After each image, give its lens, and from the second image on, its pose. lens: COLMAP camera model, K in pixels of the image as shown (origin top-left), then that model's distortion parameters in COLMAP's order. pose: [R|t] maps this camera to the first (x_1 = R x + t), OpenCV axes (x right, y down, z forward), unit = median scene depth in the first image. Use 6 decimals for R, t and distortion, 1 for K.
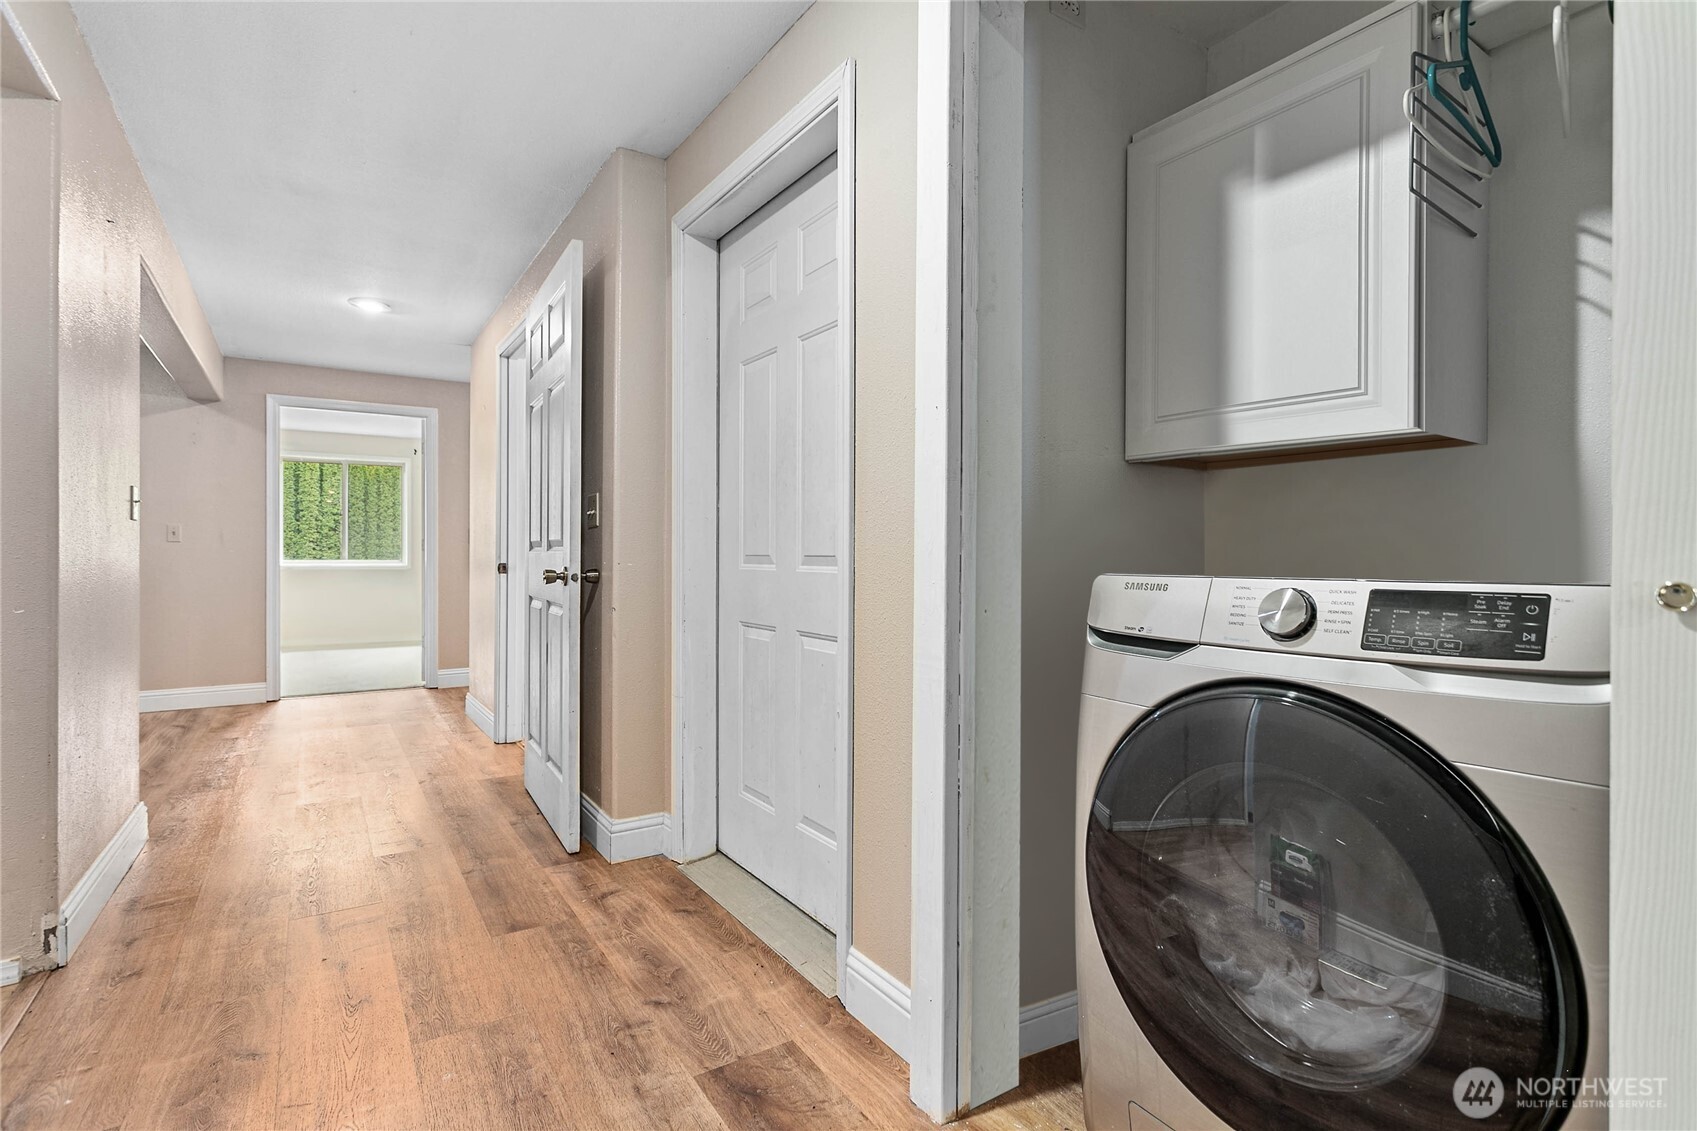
lens RADIAL K [[801.9, 0, 846.1], [0, 801.9, 563.6], [0, 0, 1]] dist [0.001294, 0.000799]
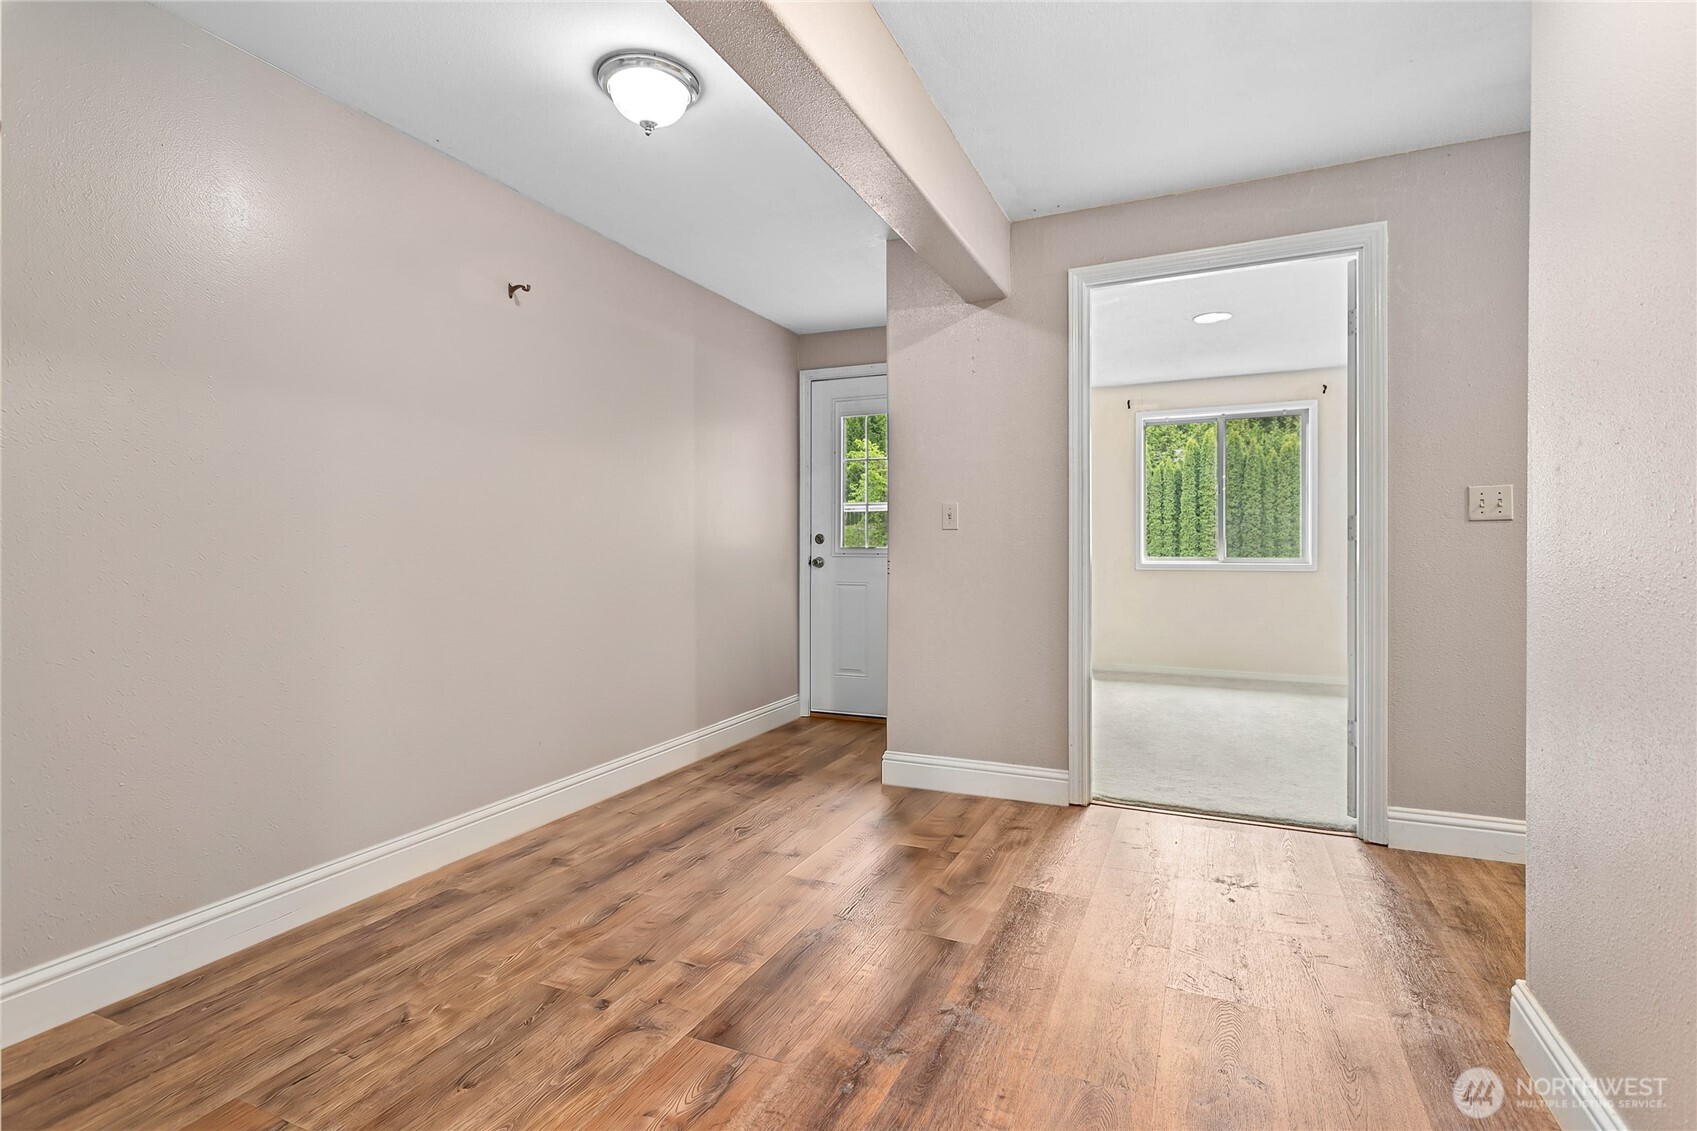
lens RADIAL K [[801.9, 0, 845.9], [0, 801.9, 549.5], [0, 0, 1]] dist [0.001294, 0.000799]
pose [[0.522819, -0.003796, -0.852435, -0.281266], [-0.004142, 0.999967, -0.006994, -0.005782], [0.852433, 0.007188, 0.522786, 0.501372]]
